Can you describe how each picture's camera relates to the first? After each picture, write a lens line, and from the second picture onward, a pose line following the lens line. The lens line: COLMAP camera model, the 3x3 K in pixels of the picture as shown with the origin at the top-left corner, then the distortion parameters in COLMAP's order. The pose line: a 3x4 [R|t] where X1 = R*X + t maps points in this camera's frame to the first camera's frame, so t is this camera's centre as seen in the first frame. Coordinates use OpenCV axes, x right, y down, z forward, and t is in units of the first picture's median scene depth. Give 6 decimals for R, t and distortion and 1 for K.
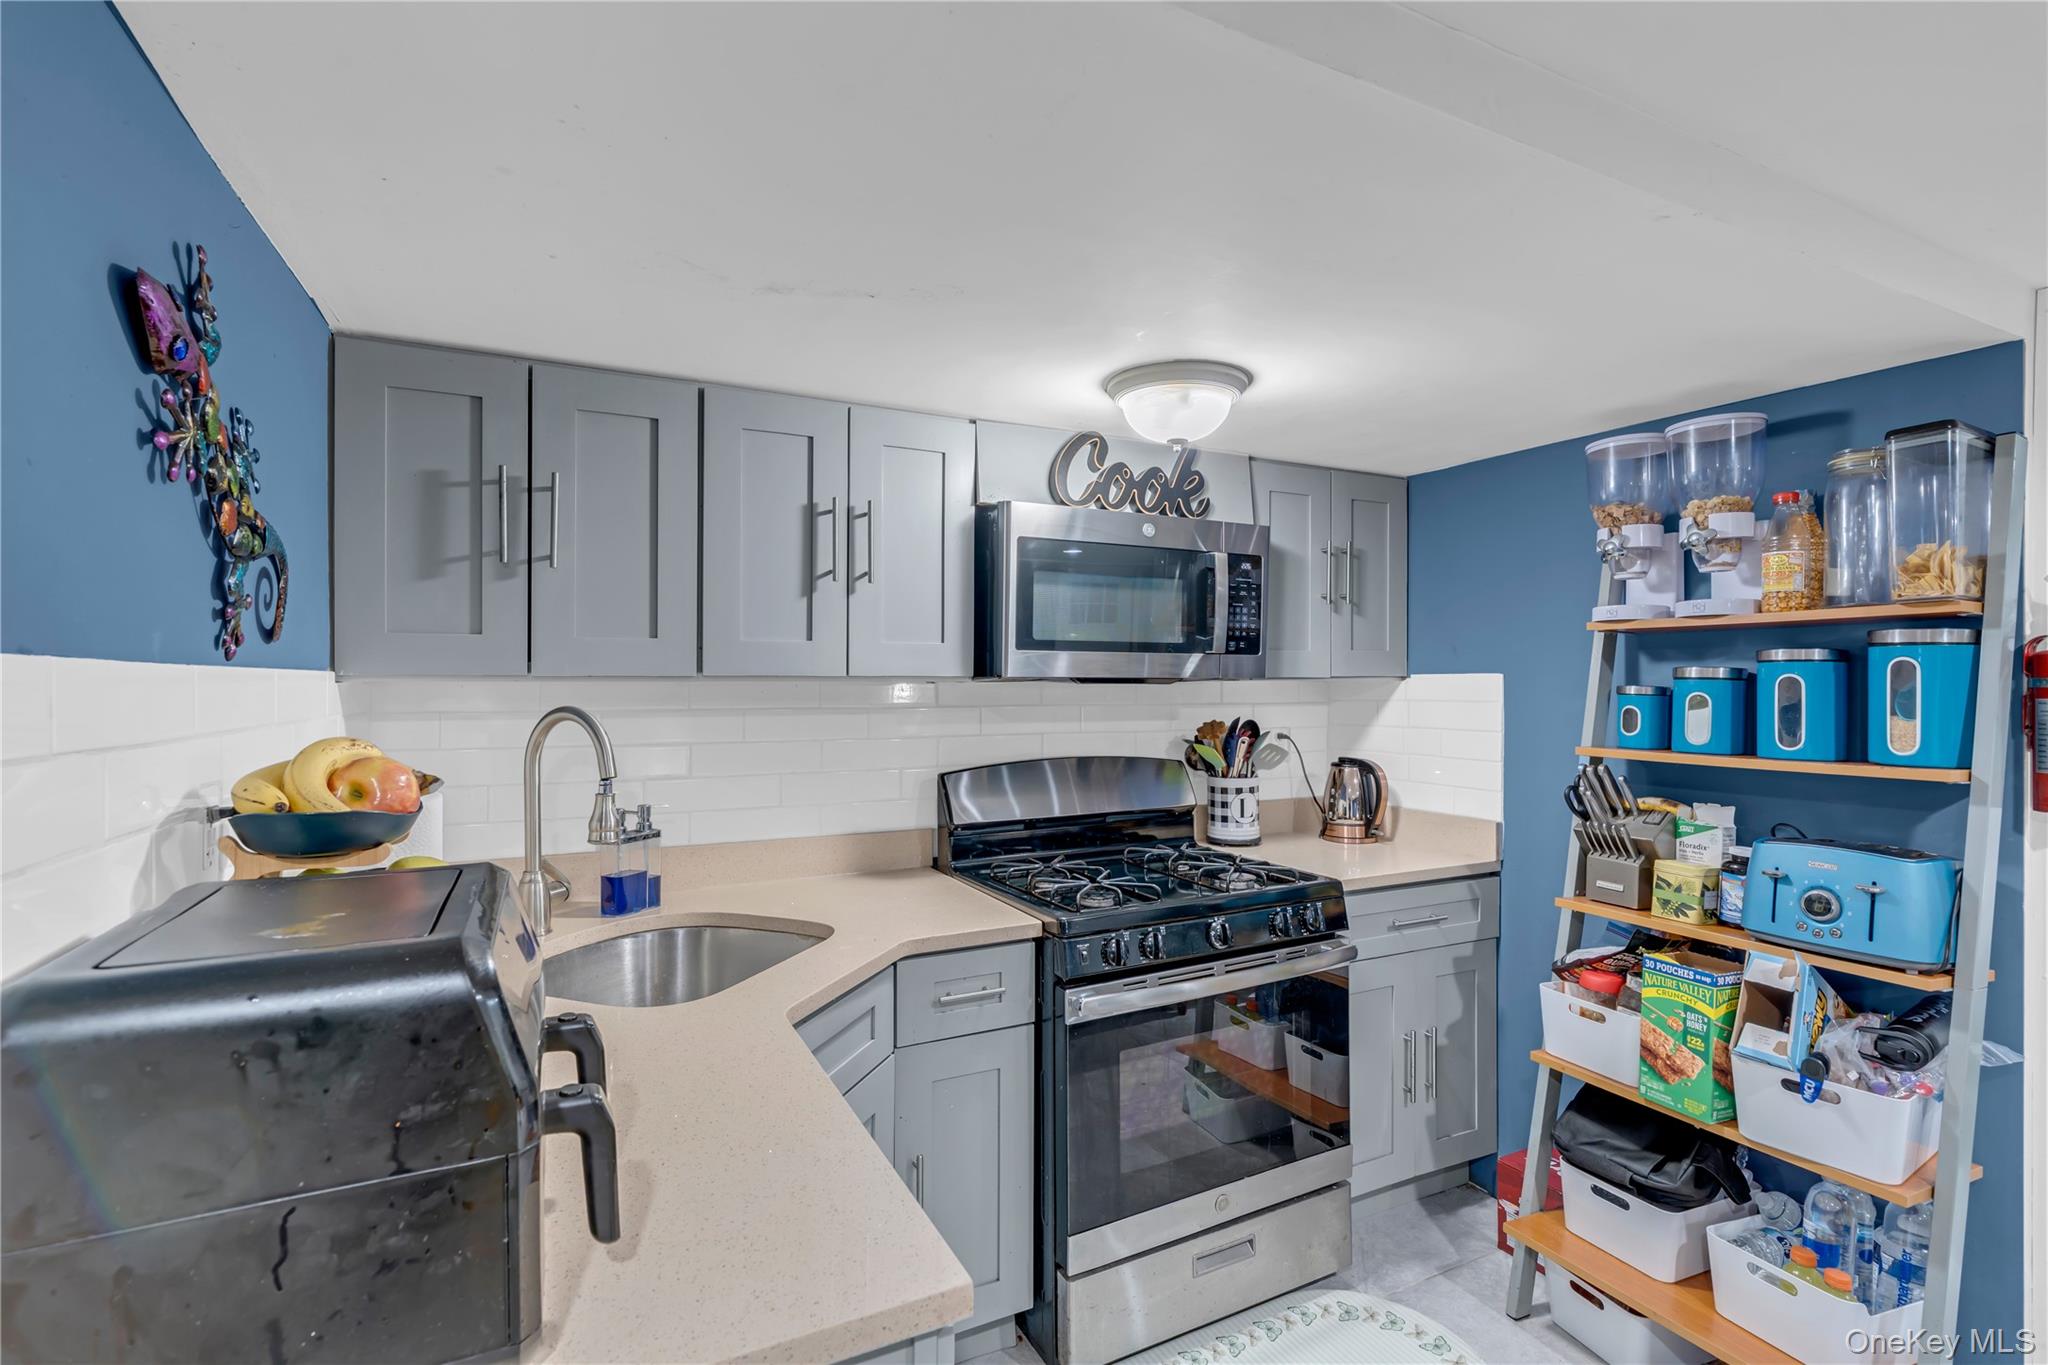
lens RADIAL K [[922.2, 0, 1028.9], [0, 922.2, 679.0], [0, 0, 1]] dist [-0.007795, 0.002016]
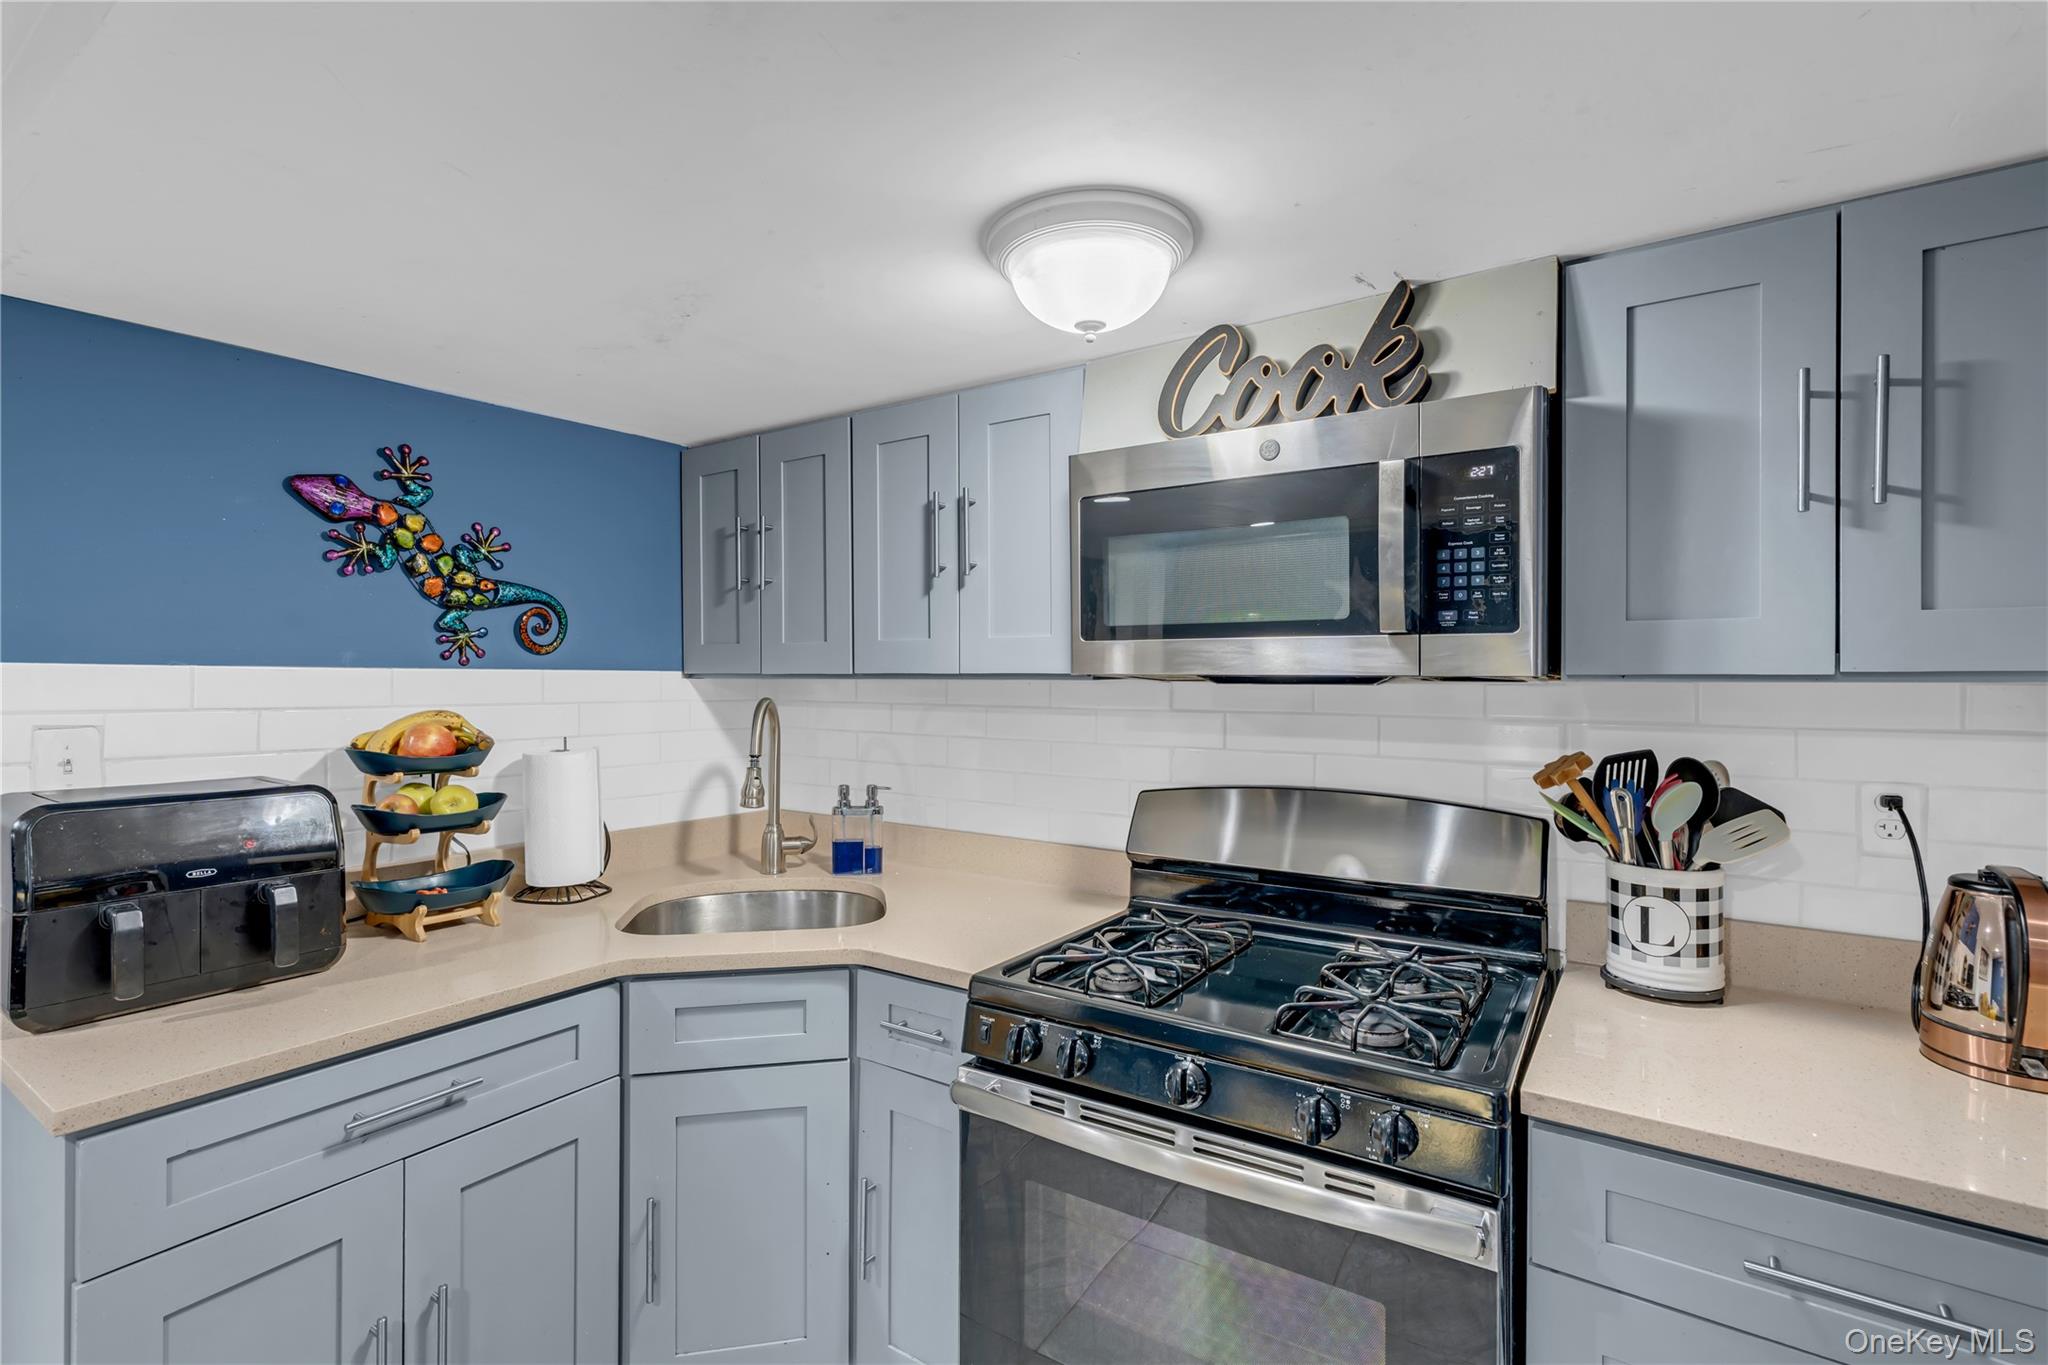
lens RADIAL K [[922.2, 0, 1026.2], [0, 922.2, 679.4], [0, 0, 1]] dist [-0.007795, 0.002016]
pose [[0.497399, 0.004854, -0.867508, 0.649435], [-0.002863, 0.999988, 0.003953, -0.000142], [0.867517, 0.000517, 0.497407, 0.556874]]
